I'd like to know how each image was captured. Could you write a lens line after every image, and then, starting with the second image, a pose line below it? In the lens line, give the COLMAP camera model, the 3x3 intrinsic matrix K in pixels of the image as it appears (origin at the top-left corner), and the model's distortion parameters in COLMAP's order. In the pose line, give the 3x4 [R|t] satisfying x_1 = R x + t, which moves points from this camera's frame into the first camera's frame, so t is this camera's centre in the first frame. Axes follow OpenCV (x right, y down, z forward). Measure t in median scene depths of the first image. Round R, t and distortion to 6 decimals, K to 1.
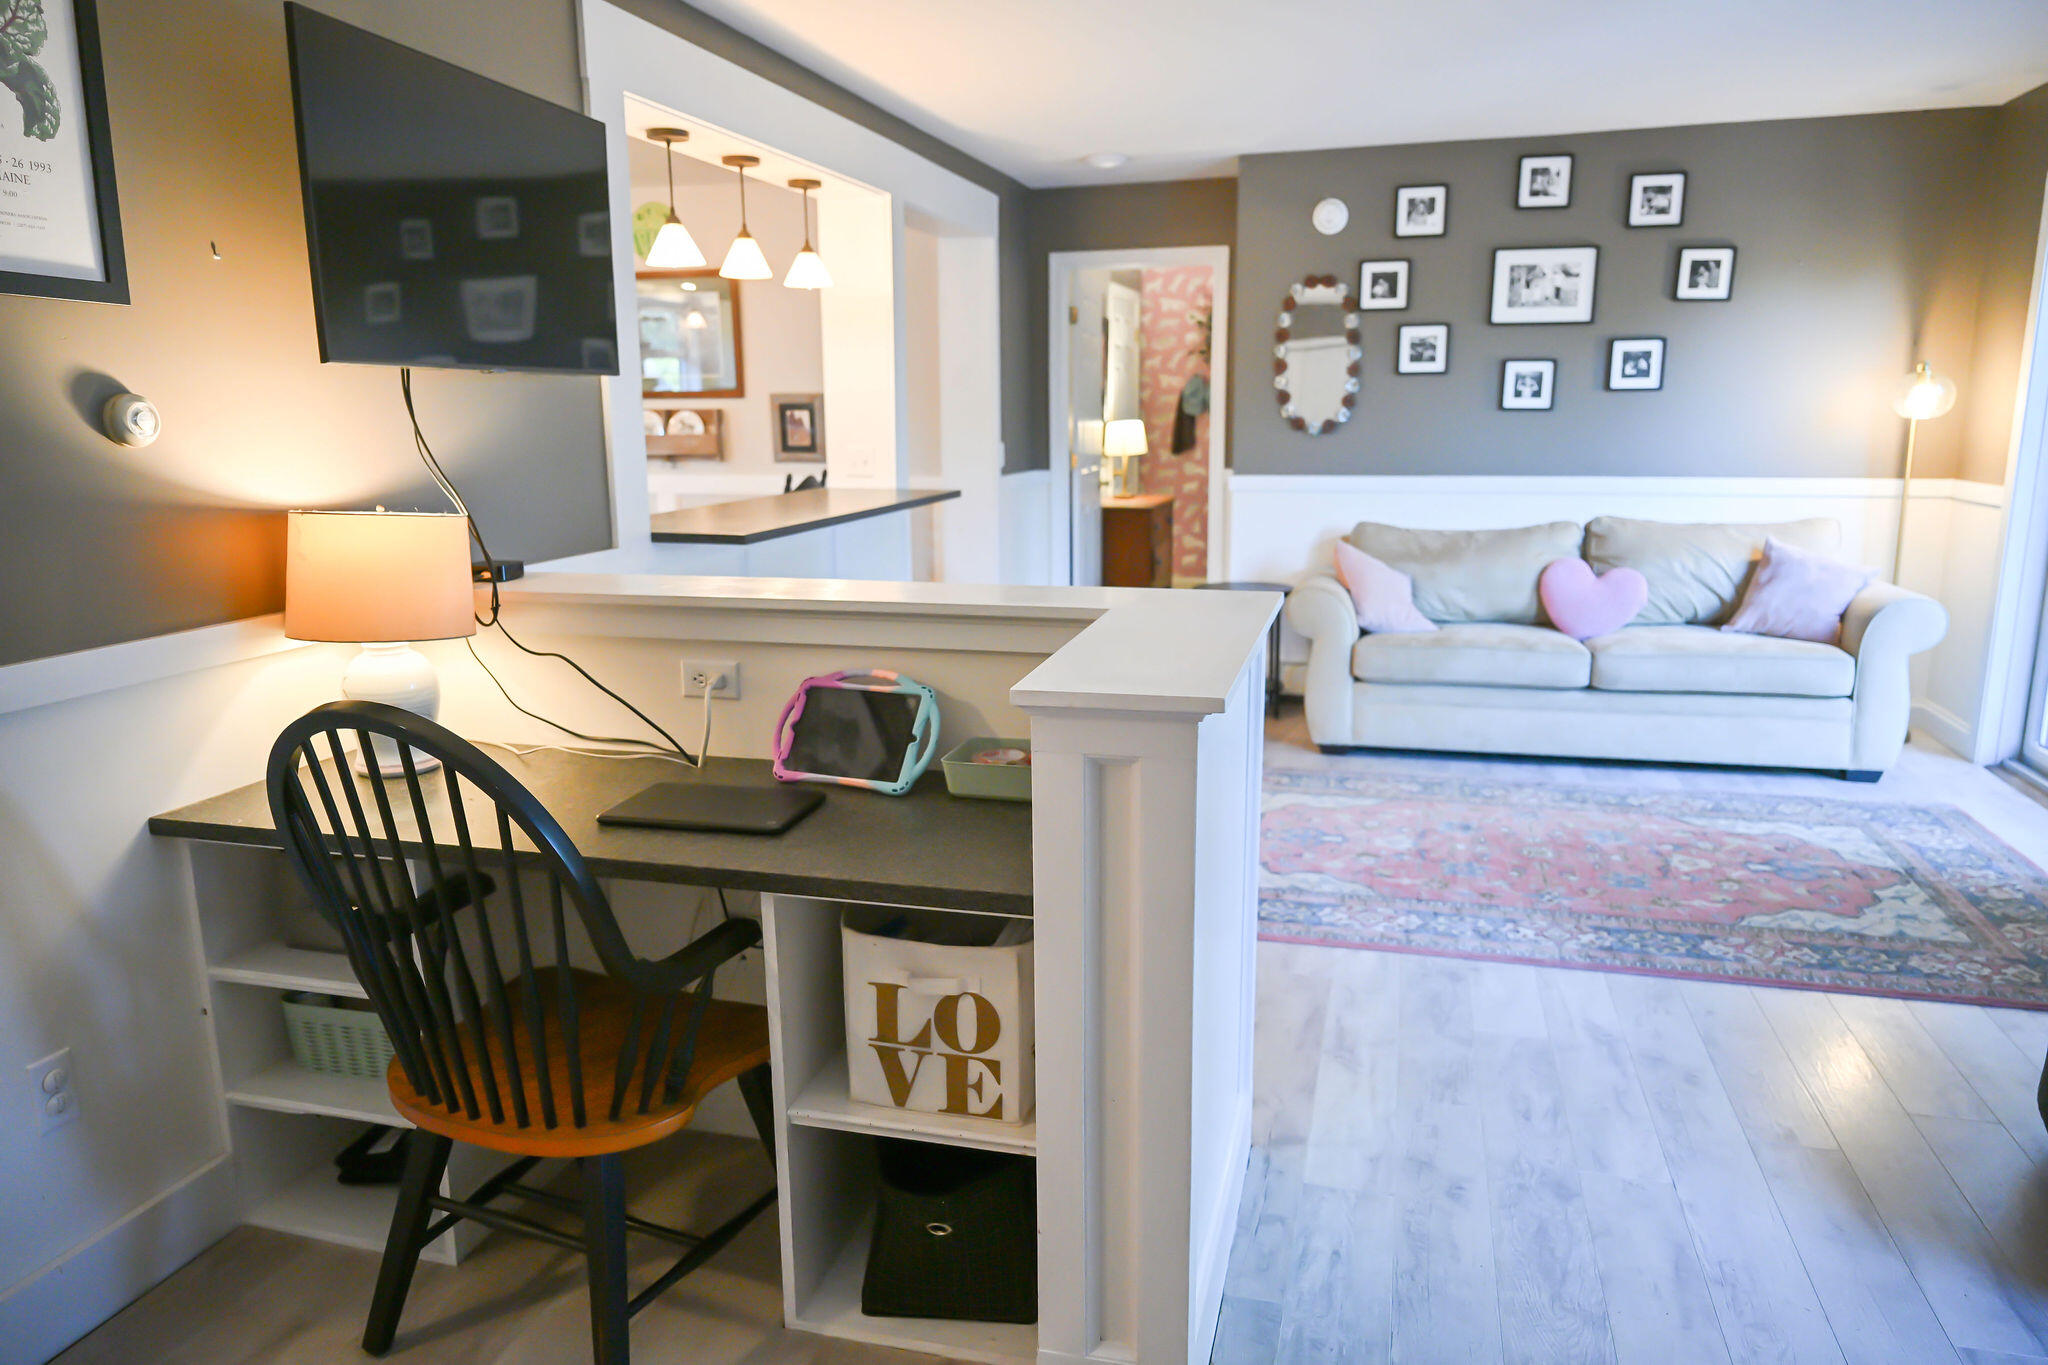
lens RADIAL K [[1389.7, 0, 1016.3], [0, 1389.7, 684.6], [0, 0, 1]] dist [-0.005149, 0.013256]
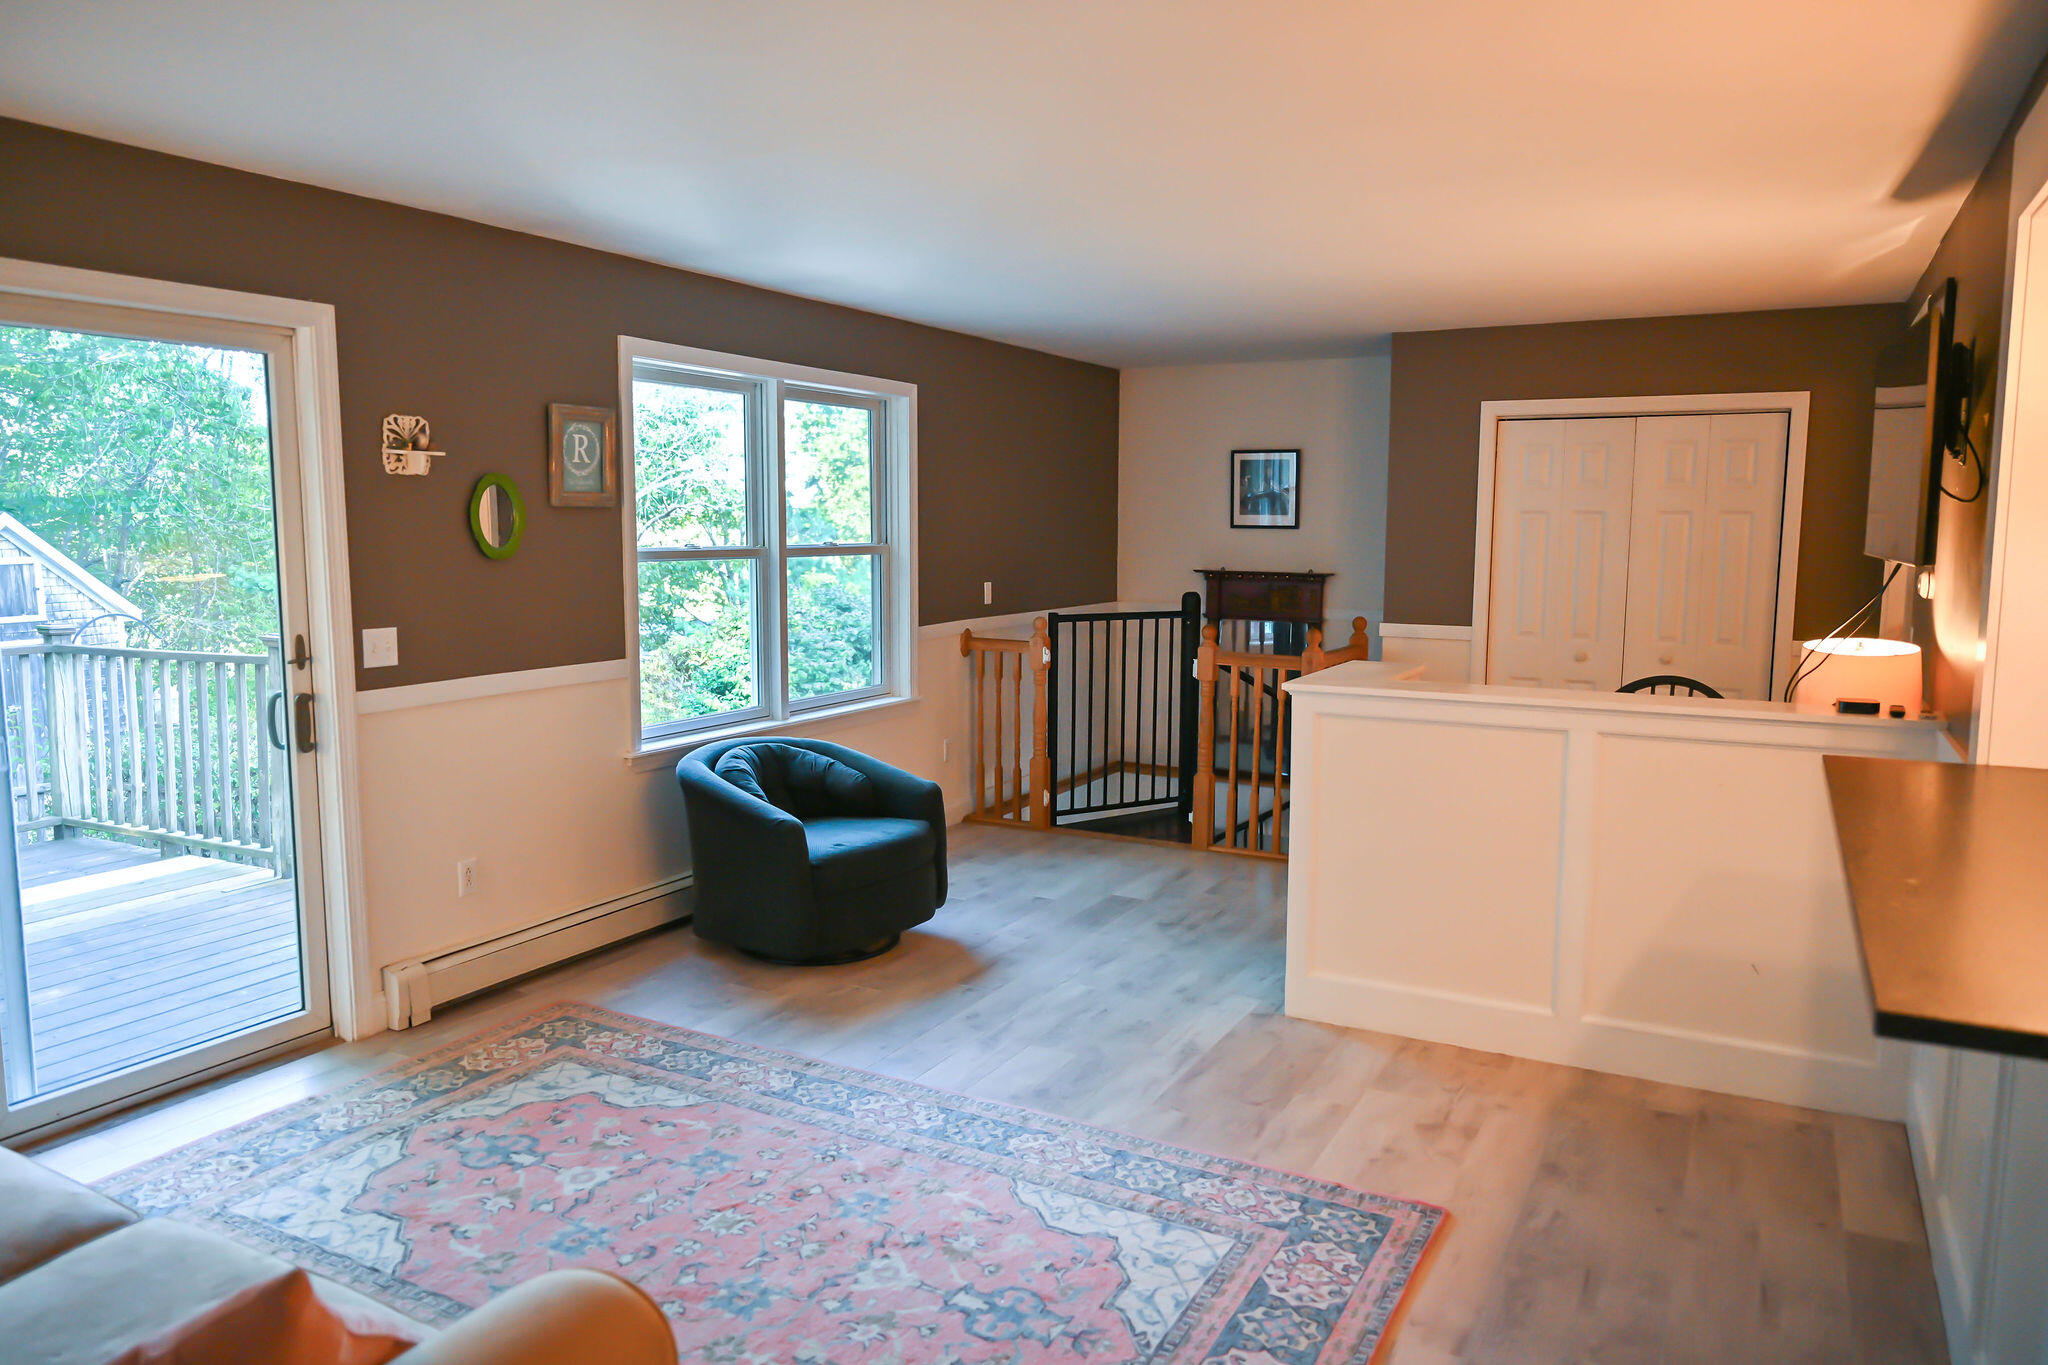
lens RADIAL K [[1389.7, 0, 1029.8], [0, 1389.7, 677.7], [0, 0, 1]] dist [-0.005149, 0.013256]
pose [[-0.977018, -0.018900, 0.212317, 0.058304], [0.047784, 0.951291, 0.304569, -0.275372], [-0.207732, 0.307714, -0.928525, 1.194290]]
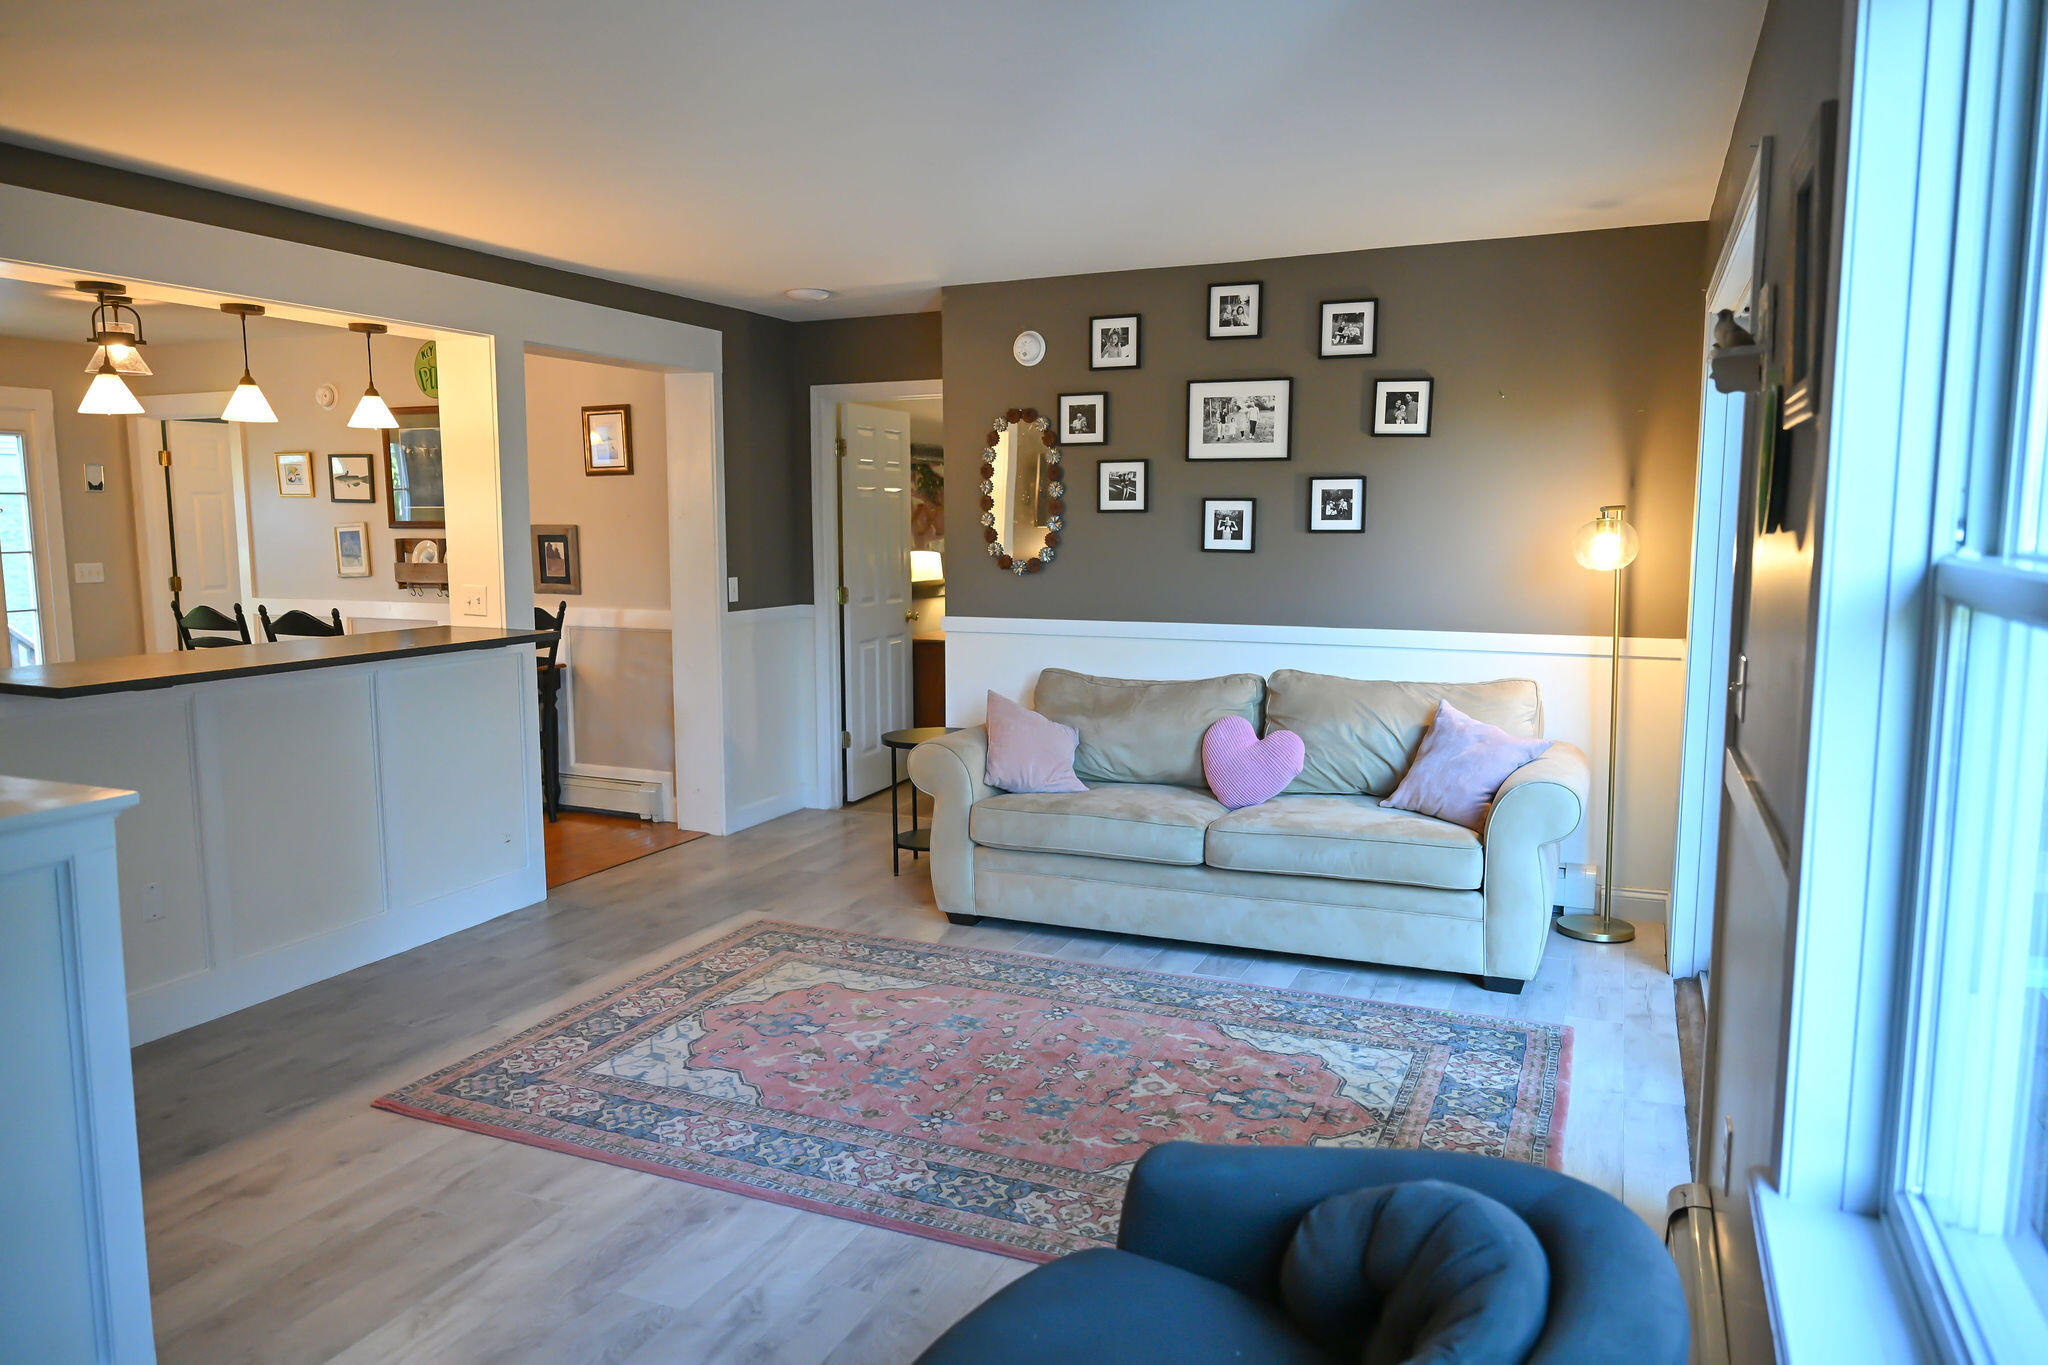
lens RADIAL K [[1389.7, 0, 1013.5], [0, 1389.7, 672.2], [0, 0, 1]] dist [-0.005149, 0.013256]
pose [[0.989067, 0.022918, -0.145678, 0.389556], [-0.035434, 0.995843, -0.083908, -0.039244], [0.143150, 0.088152, 0.985767, 0.086935]]
